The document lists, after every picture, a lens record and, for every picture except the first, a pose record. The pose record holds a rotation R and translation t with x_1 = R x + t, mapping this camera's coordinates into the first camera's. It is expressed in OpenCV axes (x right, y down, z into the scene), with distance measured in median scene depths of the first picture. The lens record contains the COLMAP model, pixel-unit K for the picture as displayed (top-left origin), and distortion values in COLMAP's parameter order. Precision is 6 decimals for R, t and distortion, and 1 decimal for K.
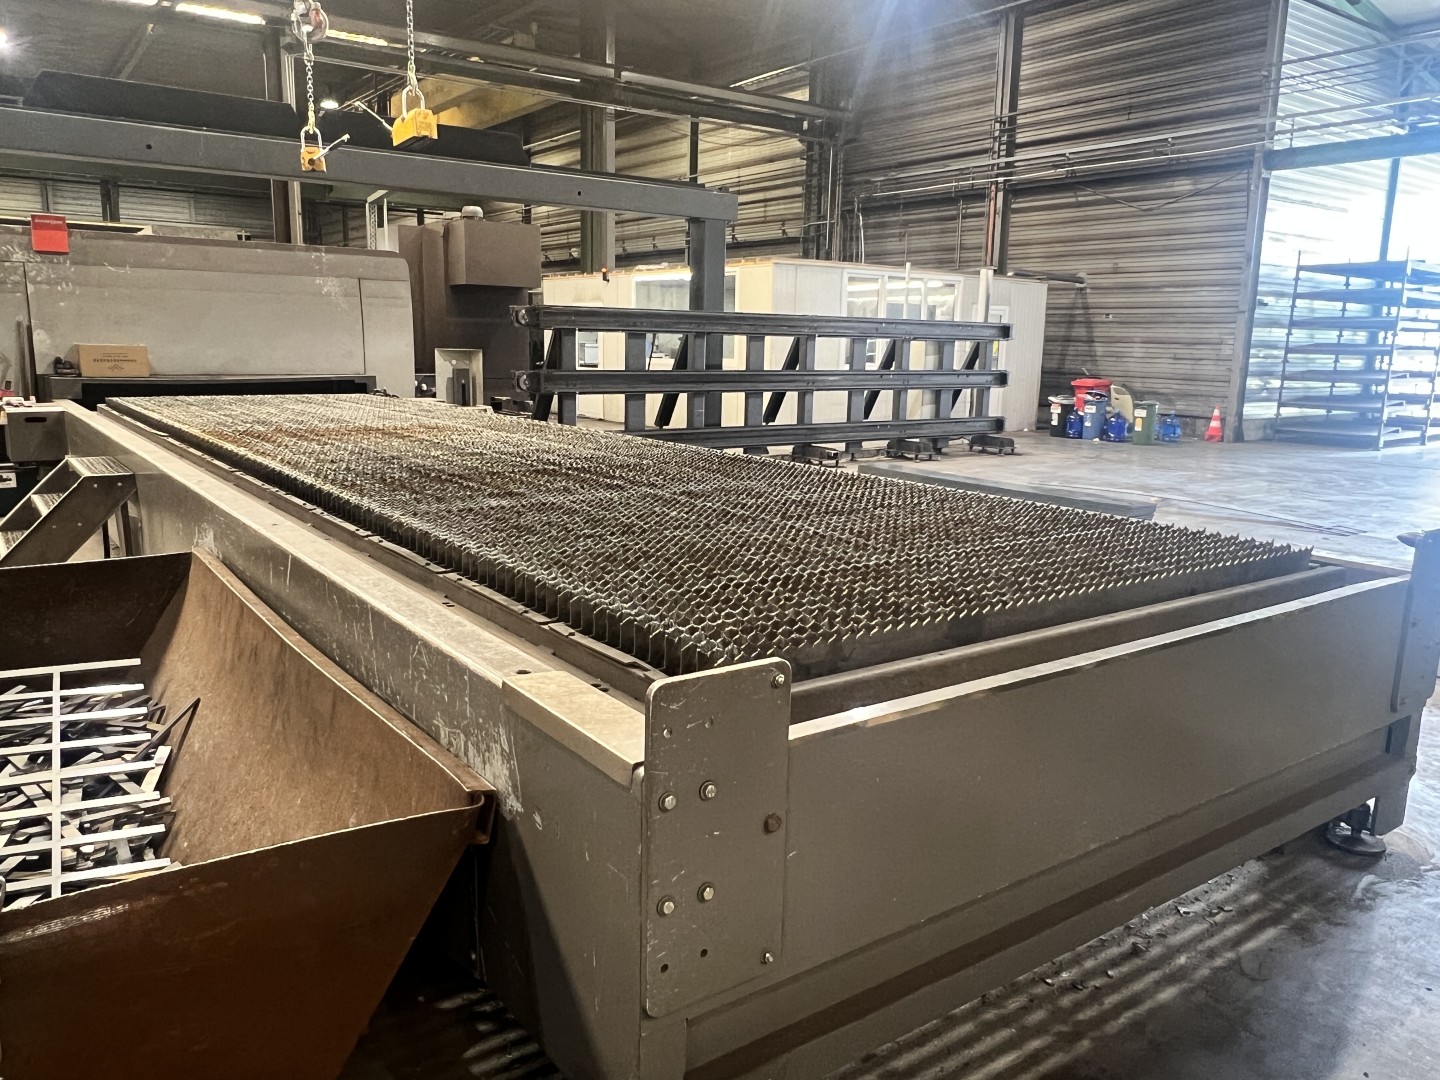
lens RADIAL K [[1082.9, 0, 722.0], [0, 1082.9, 538.2], [0, 0, 1]] dist [-0.007834, -0.004043]
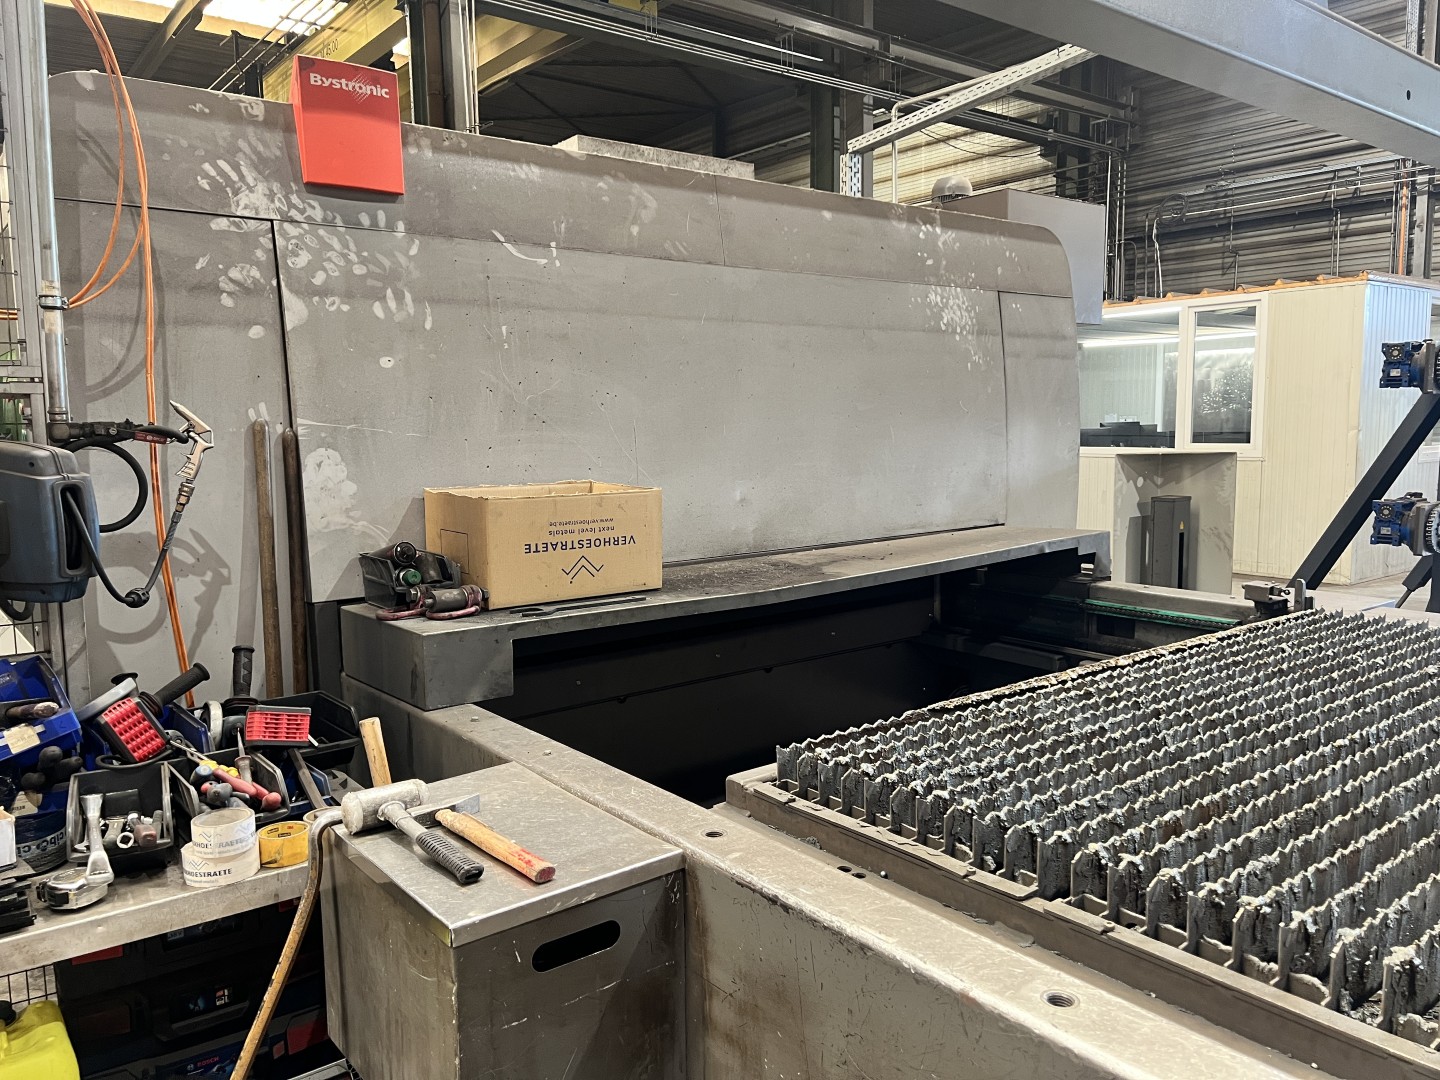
lens RADIAL K [[1082.9, 0, 717.8], [0, 1082.9, 541.7], [0, 0, 1]] dist [-0.007834, -0.004043]
pose [[0.998048, -0.042212, 0.046027, -0.531146], [0.045193, 0.996810, -0.065783, -0.142222], [-0.043103, 0.067735, 0.996772, 0.693549]]
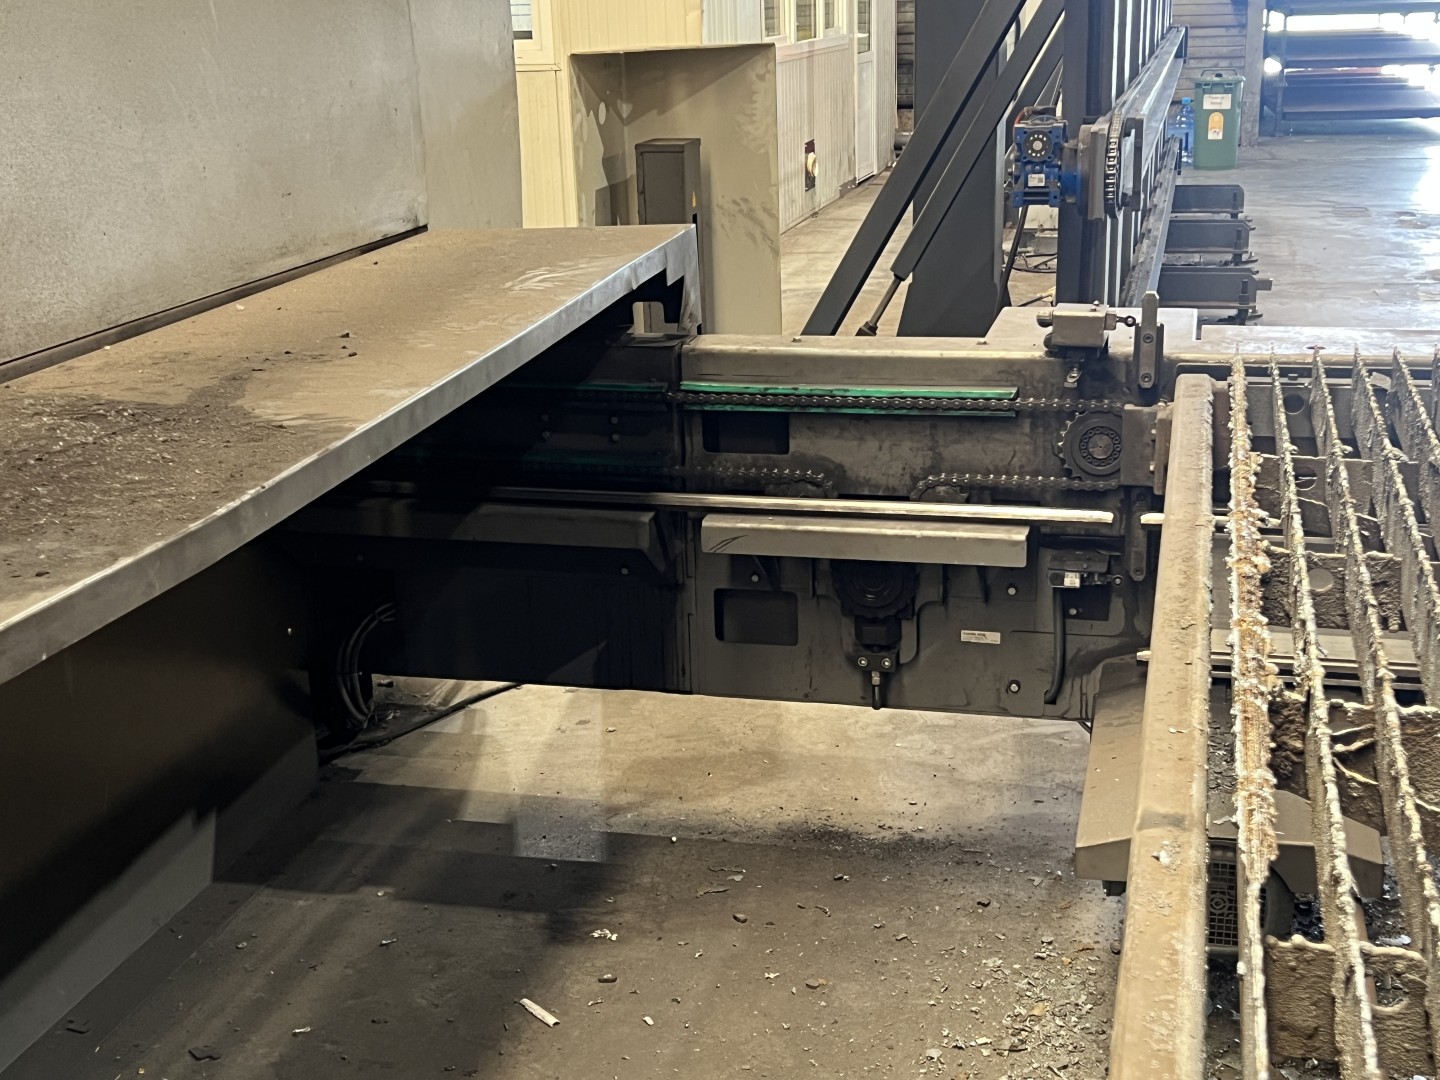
lens RADIAL K [[1836.4, 0, 721.0], [0, 1836.4, 539.4], [0, 0, 1]] dist [0.115791, 0.000000]
pose [[0.760959, -0.226036, 0.608153, -0.568151], [0.159476, 0.973756, 0.162376, -0.165529], [-0.628895, -0.026576, 0.777036, 0.851066]]
